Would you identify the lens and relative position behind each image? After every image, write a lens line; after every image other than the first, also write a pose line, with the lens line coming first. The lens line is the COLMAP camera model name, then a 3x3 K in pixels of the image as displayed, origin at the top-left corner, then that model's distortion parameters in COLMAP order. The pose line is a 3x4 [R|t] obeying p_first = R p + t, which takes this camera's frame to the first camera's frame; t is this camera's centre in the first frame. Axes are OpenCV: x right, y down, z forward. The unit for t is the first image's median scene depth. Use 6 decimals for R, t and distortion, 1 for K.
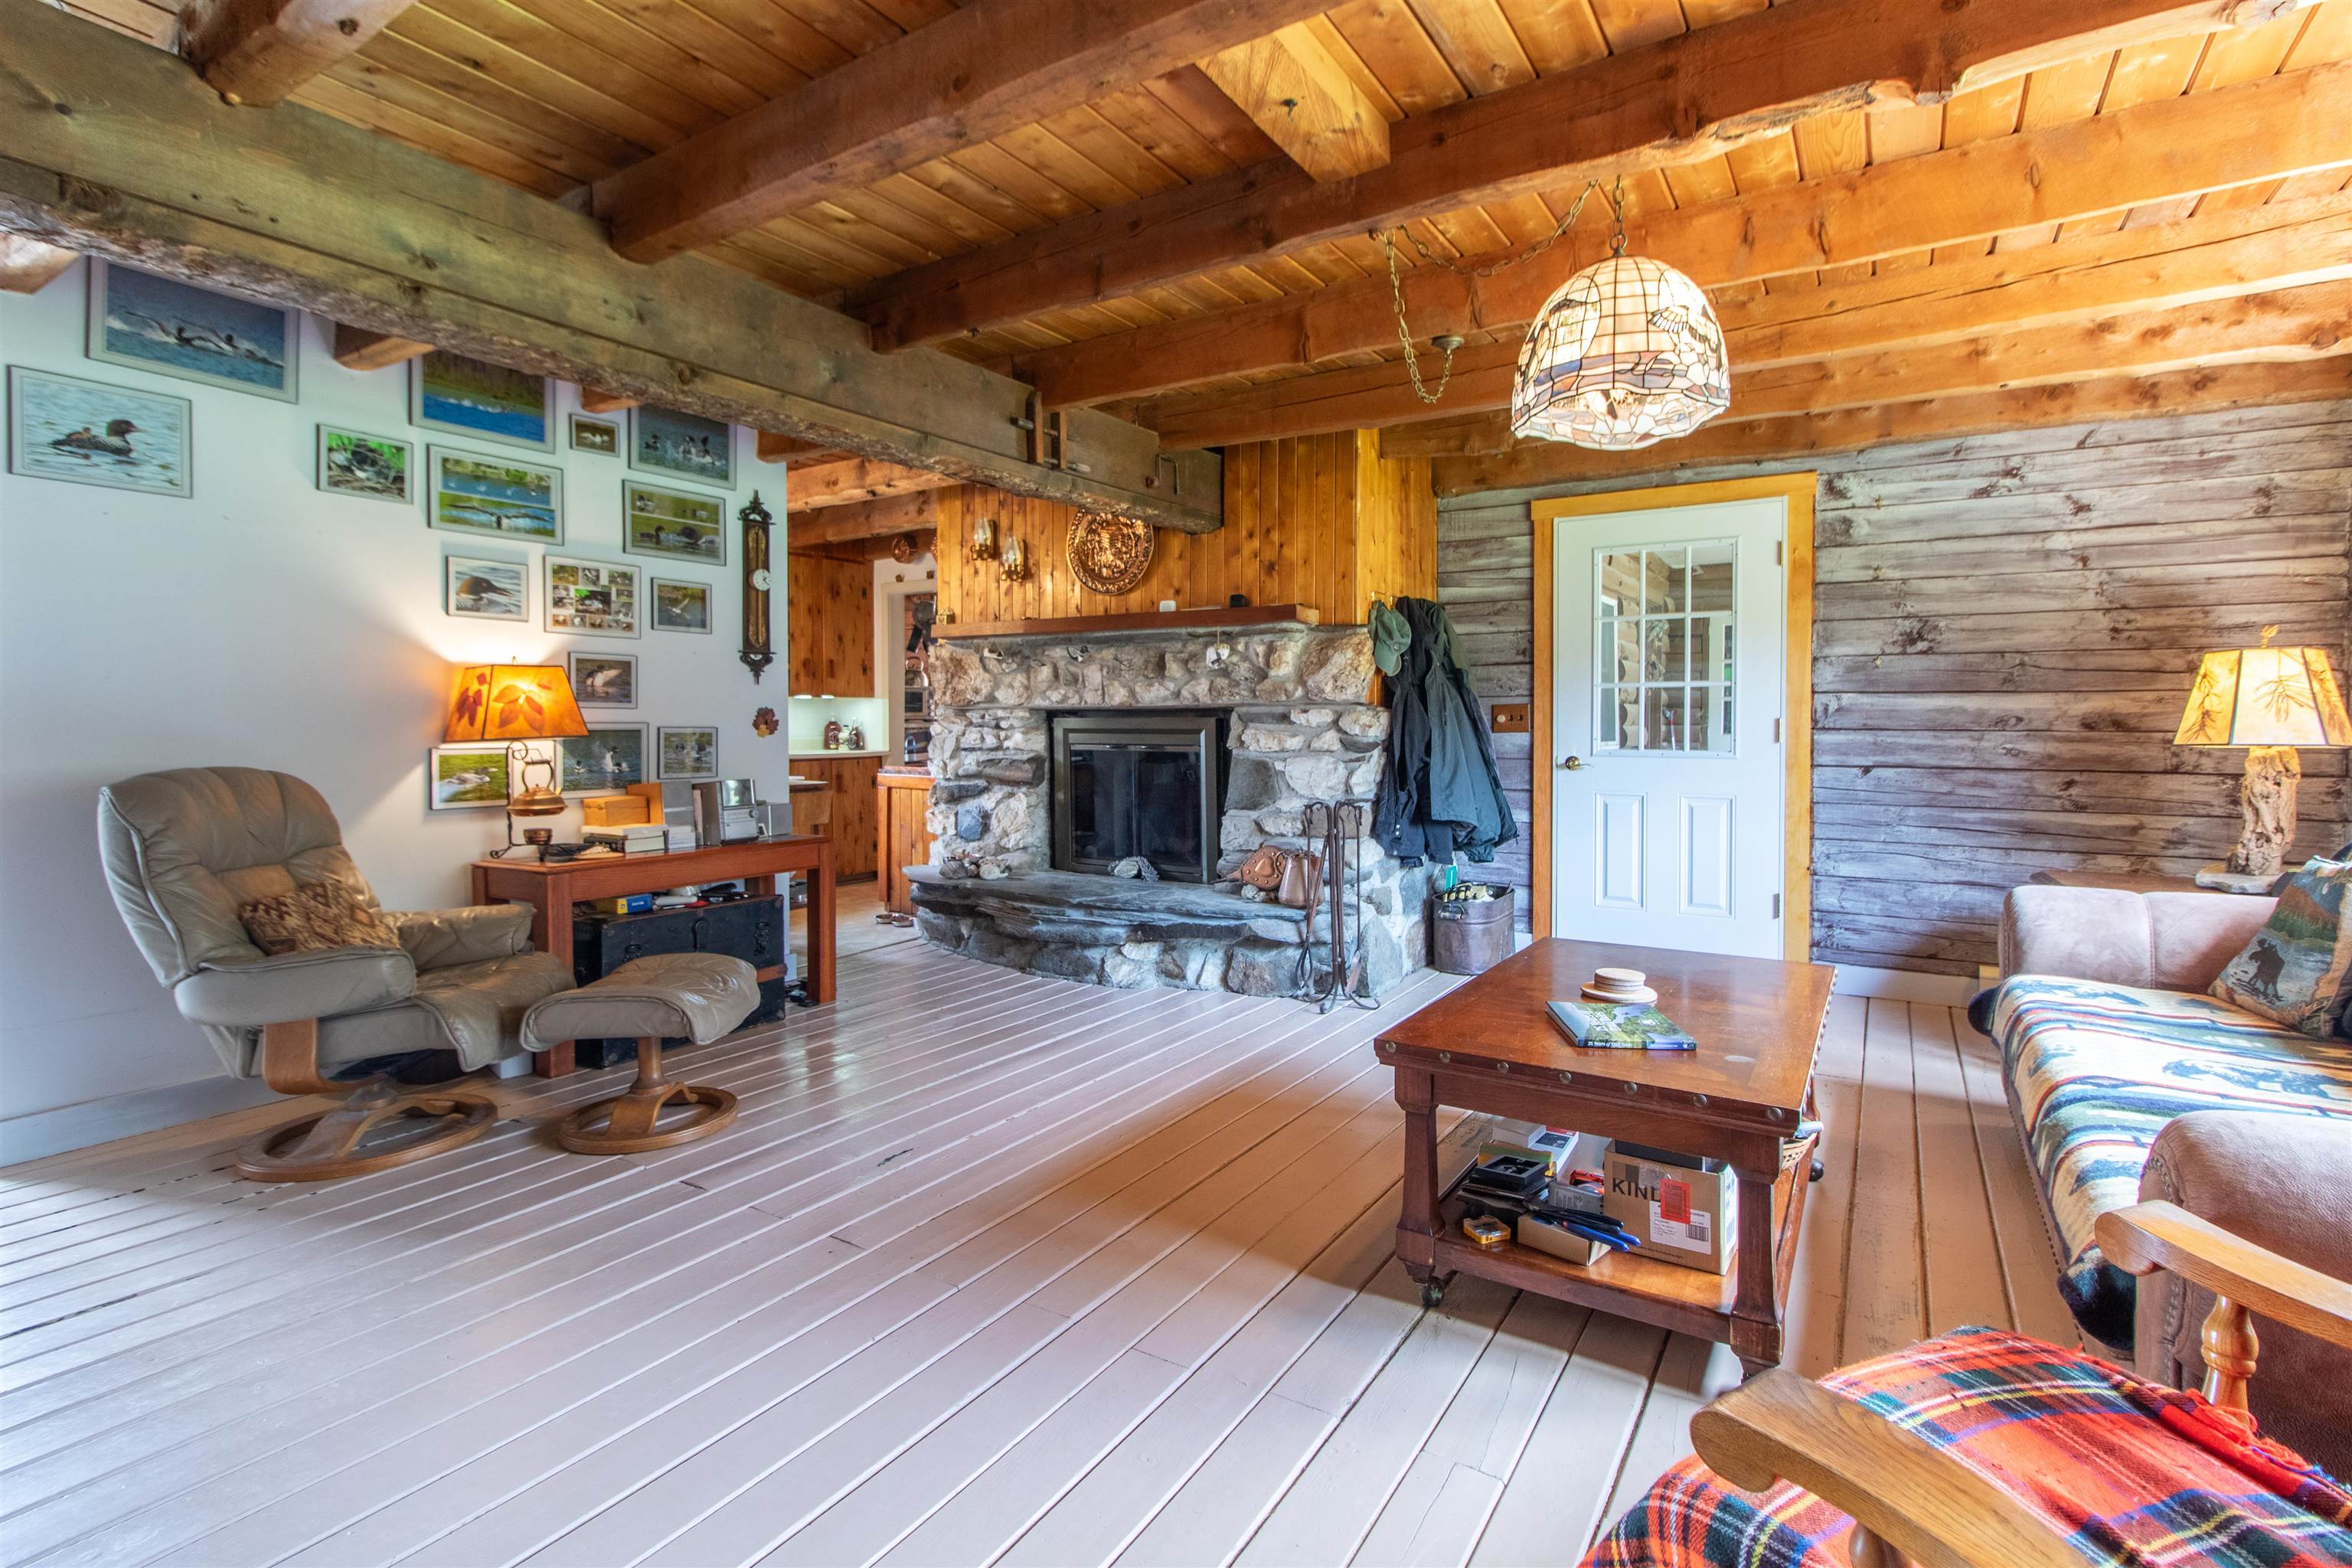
lens RADIAL K [[1059.1, 0, 1177.1], [0, 1059.1, 742.9], [0, 0, 1]] dist [0.001257, 0.000319]
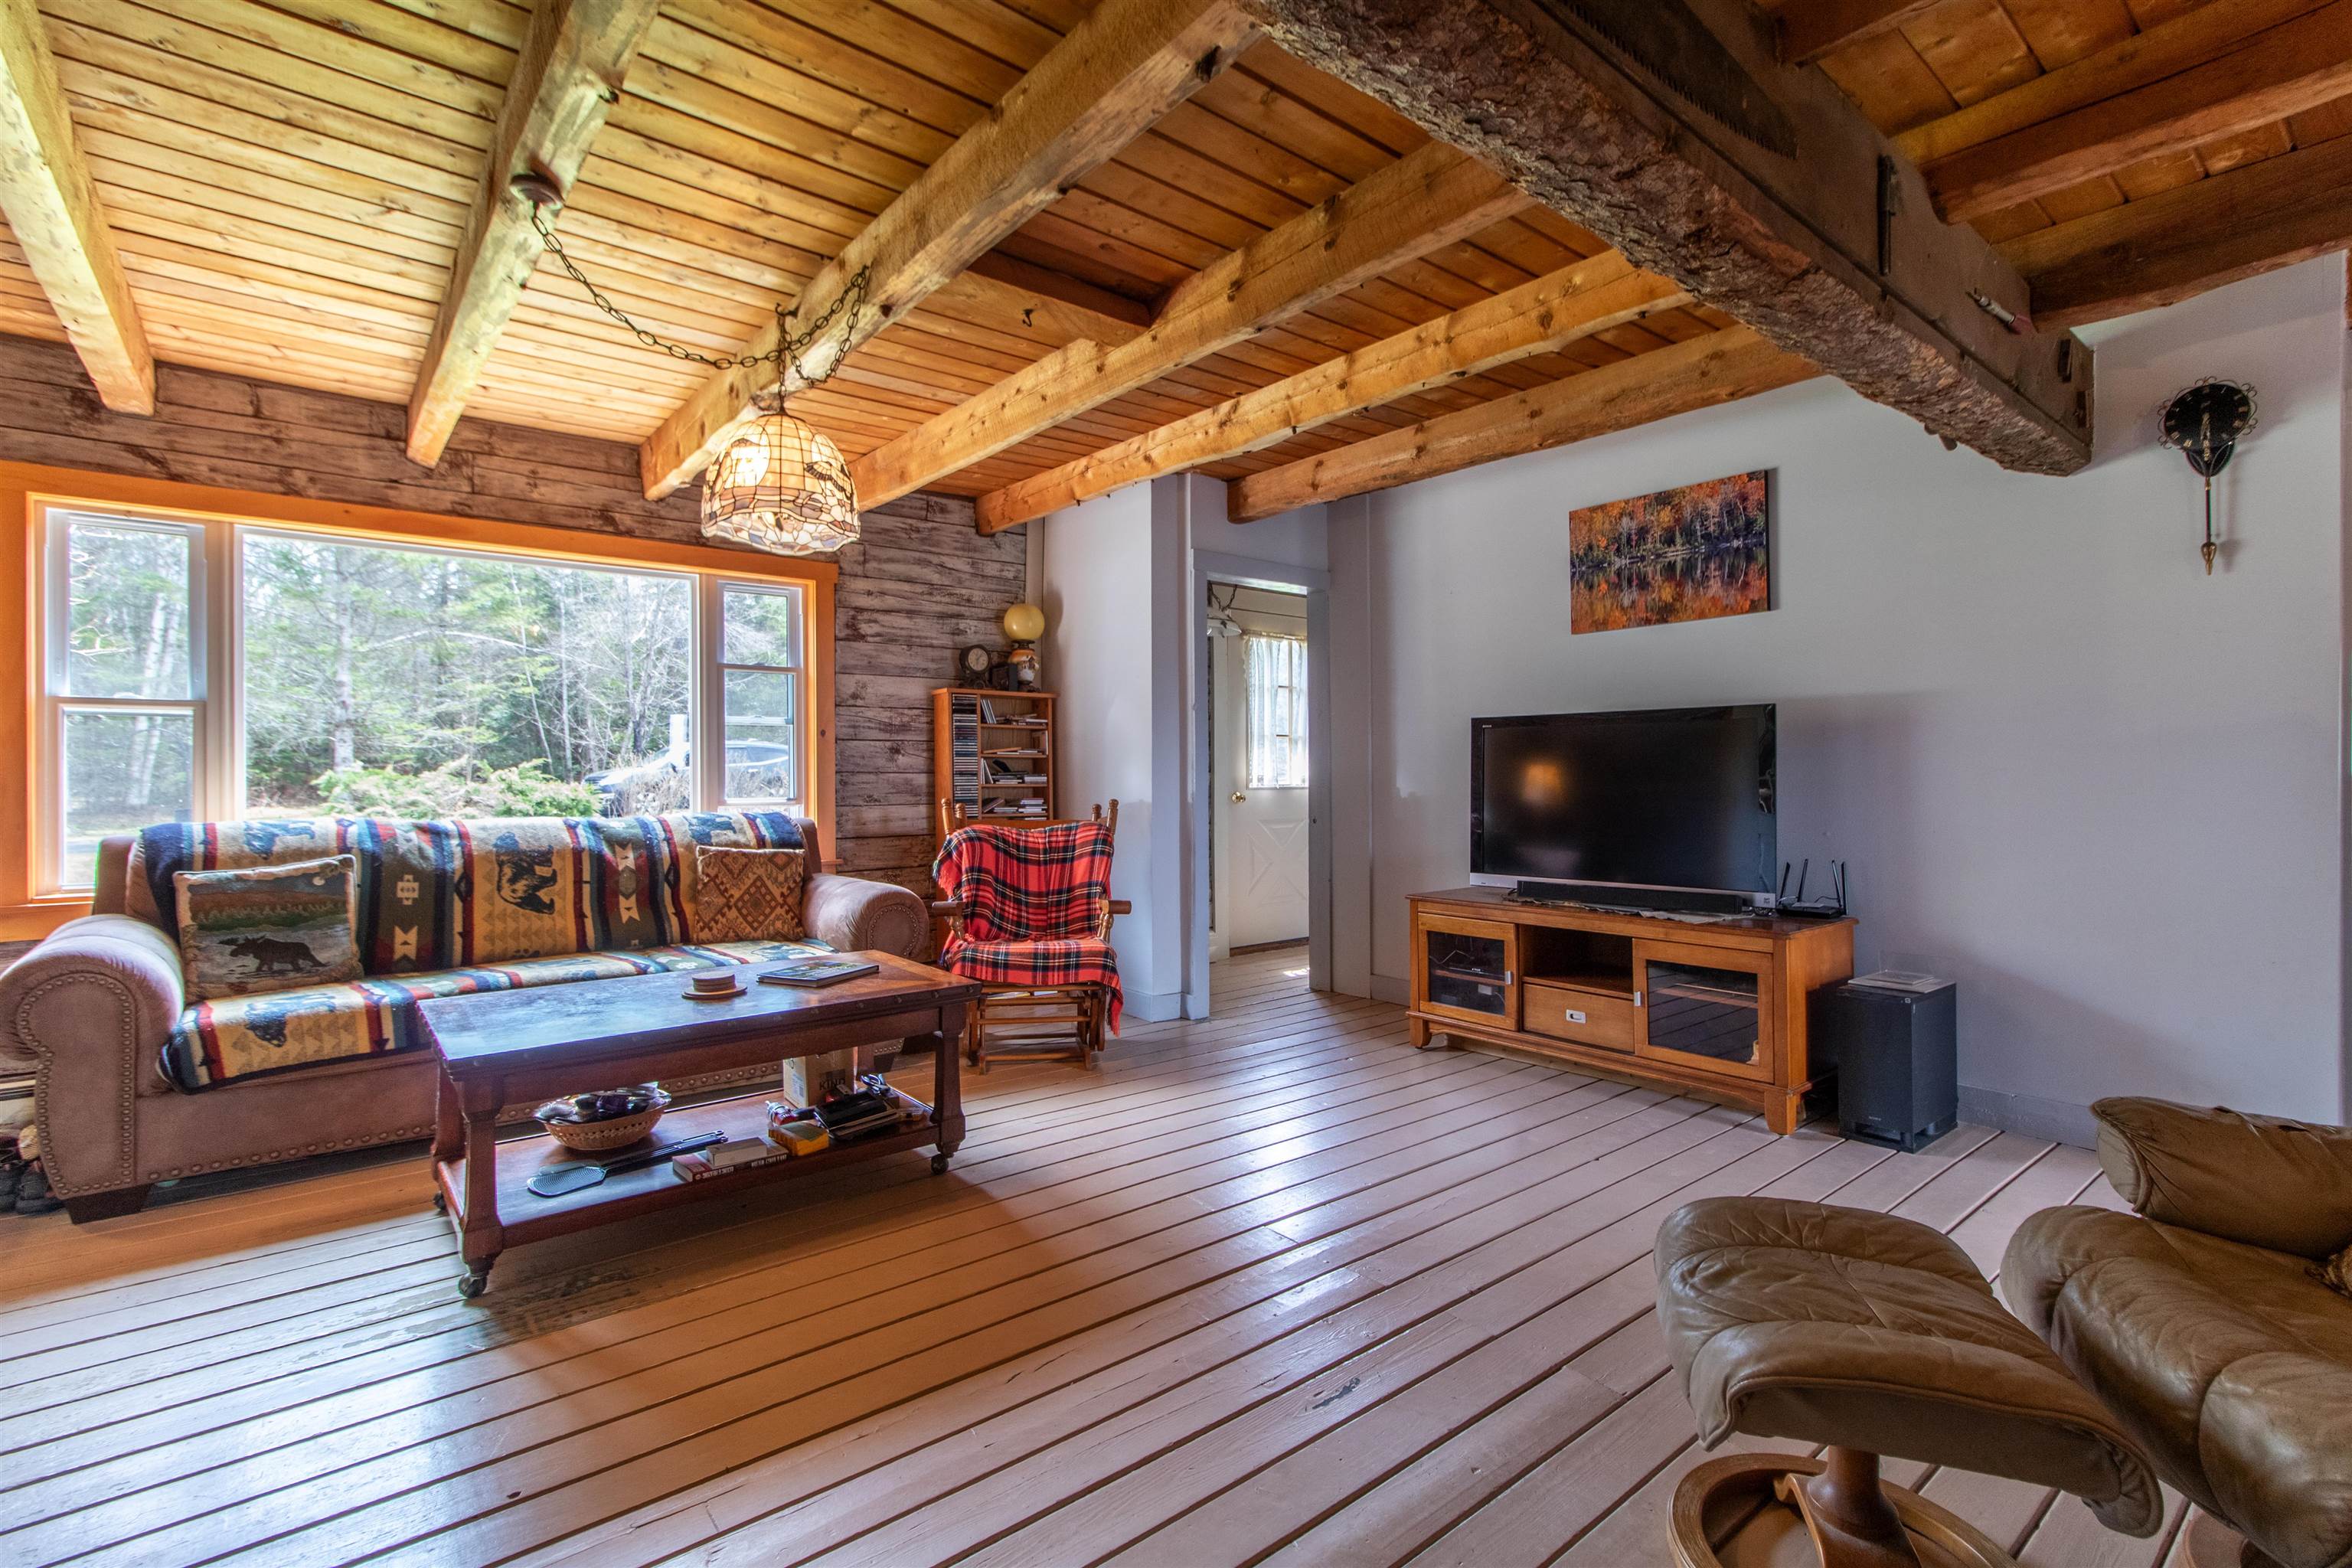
lens RADIAL K [[1052.1, 0, 1189.4], [0, 1052.1, 771.1], [0, 0, 1]] dist [0.002162, 0.000179]
pose [[-0.929499, -0.000511, 0.368824, -0.255386], [0.007471, 0.999768, 0.020211, -0.013748], [-0.368749, 0.021542, -0.929279, 0.946693]]
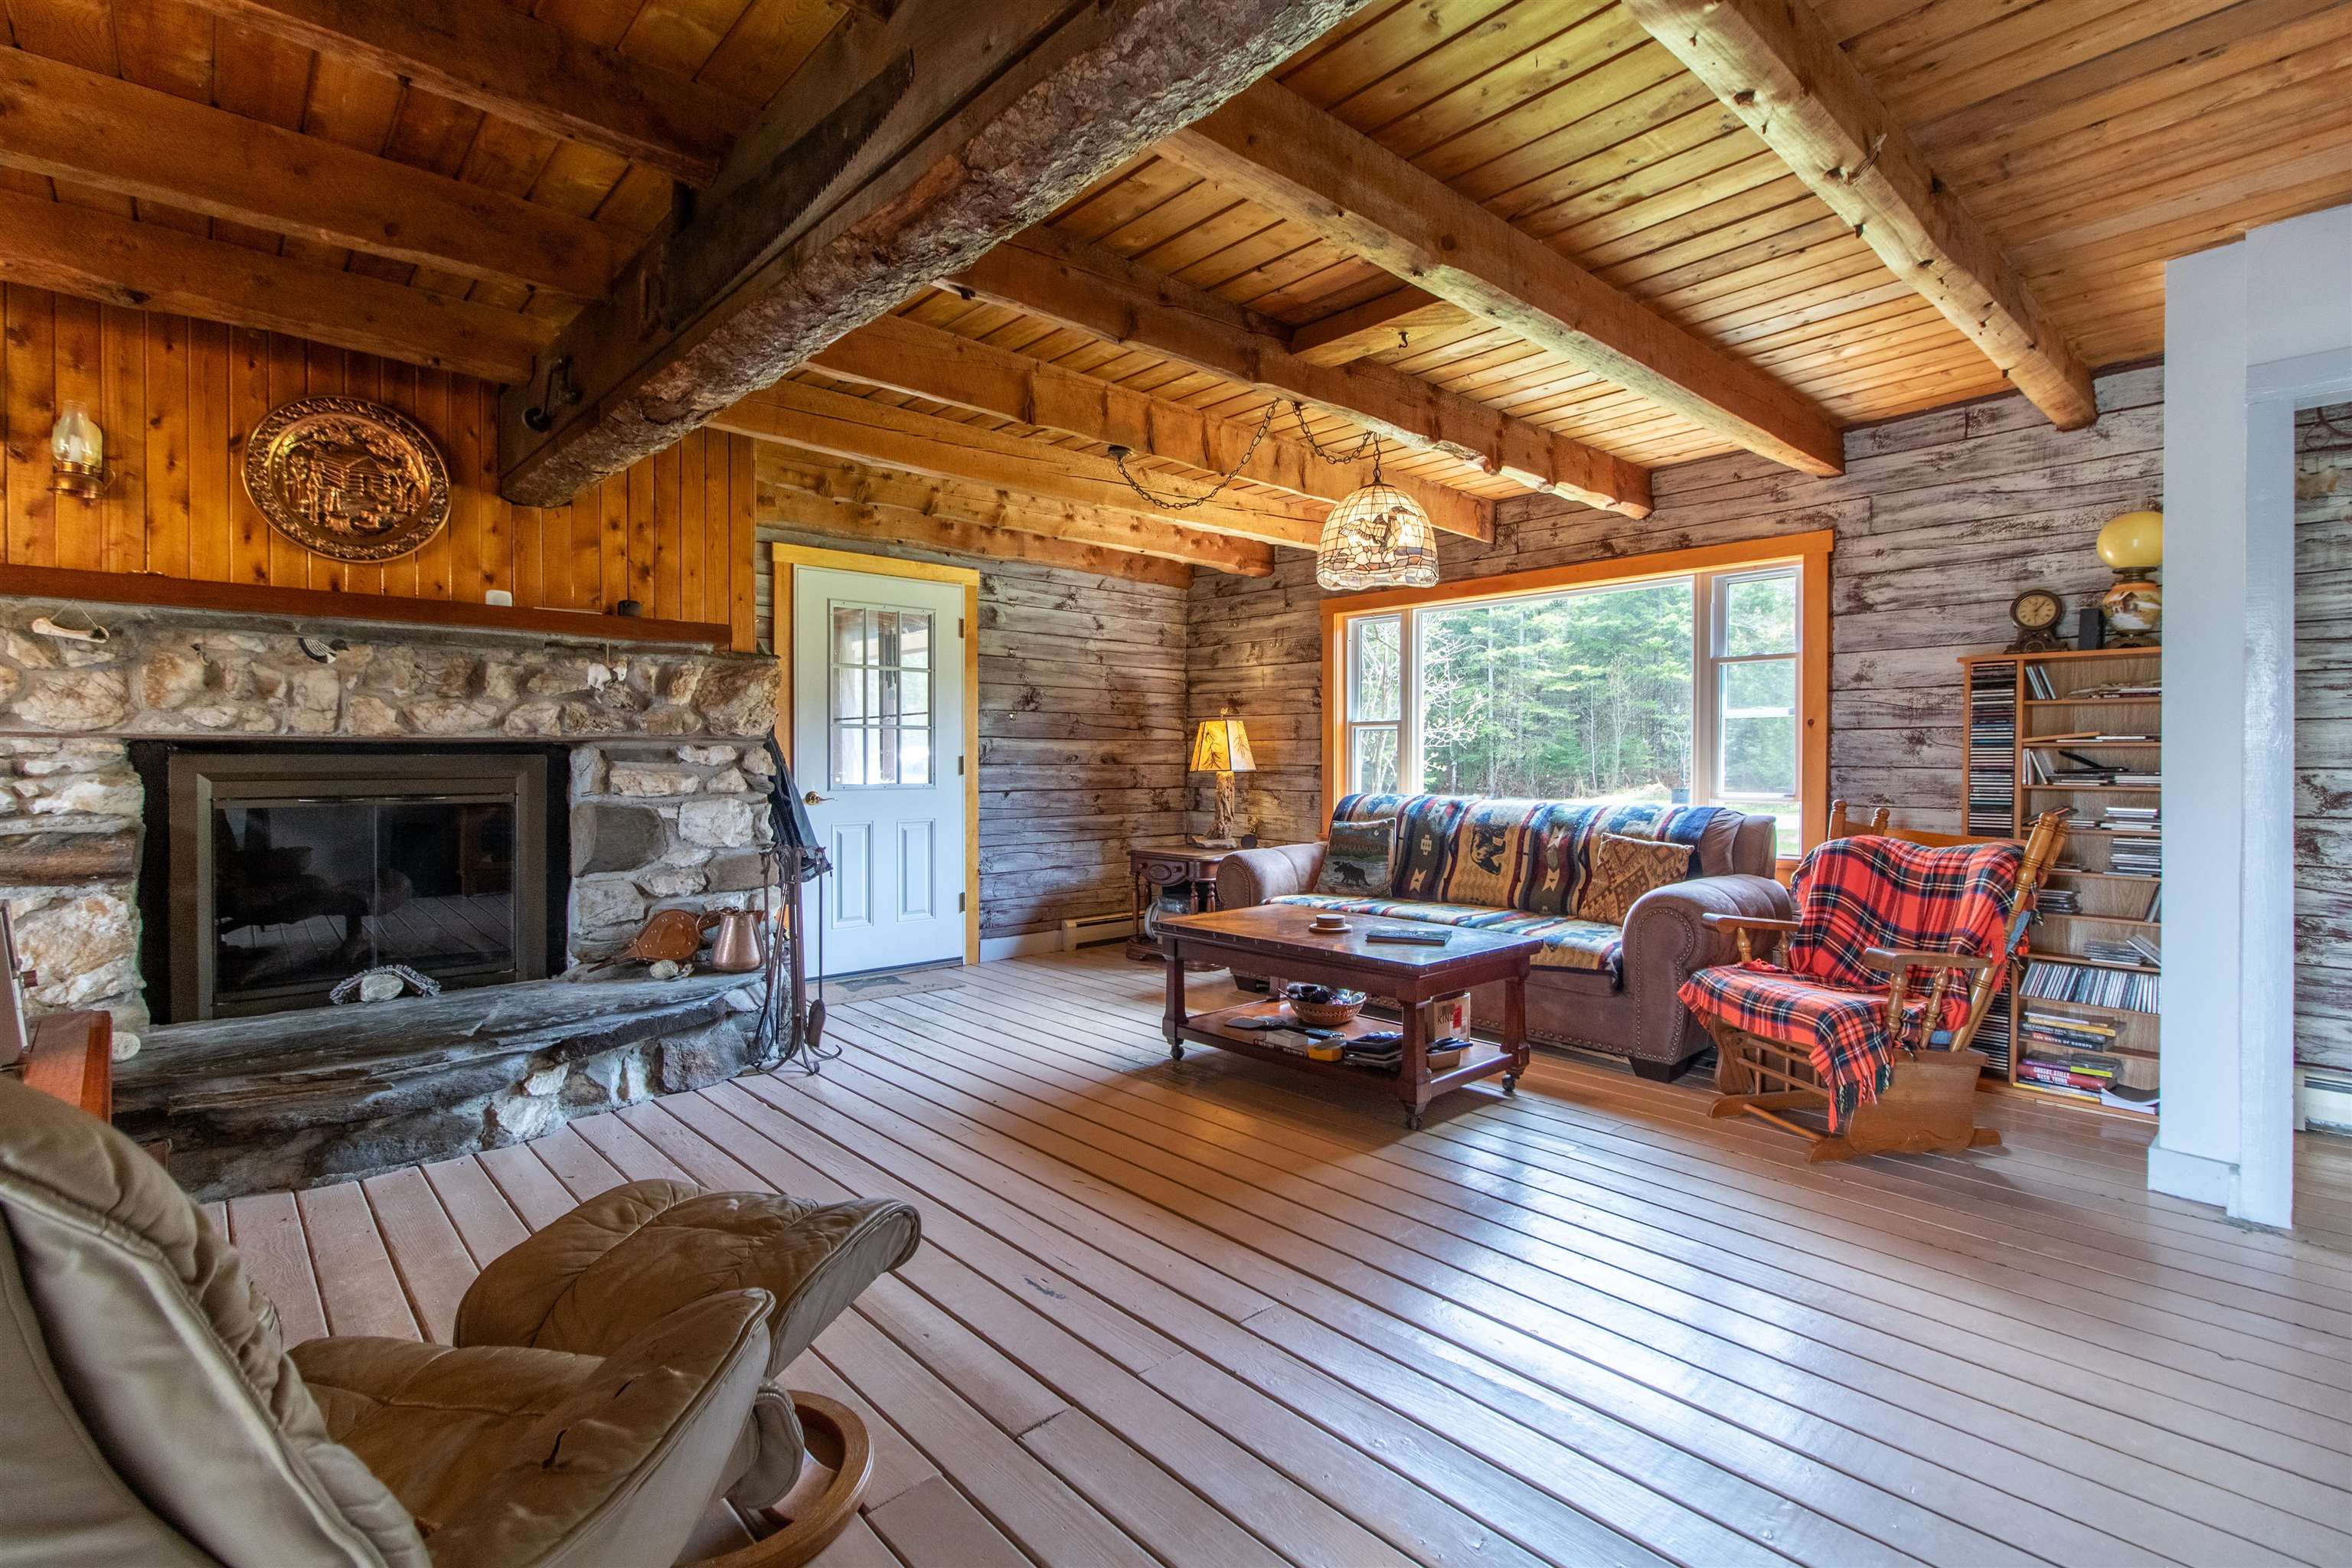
lens RADIAL K [[1052.1, 0, 1189.4], [0, 1052.1, 771.1], [0, 0, 1]] dist [0.002162, 0.000179]
pose [[0.287054, -0.013208, 0.957823, -0.587602], [0.020981, 0.999752, 0.007498, -0.008932], [-0.957684, 0.017944, 0.287260, 0.375580]]
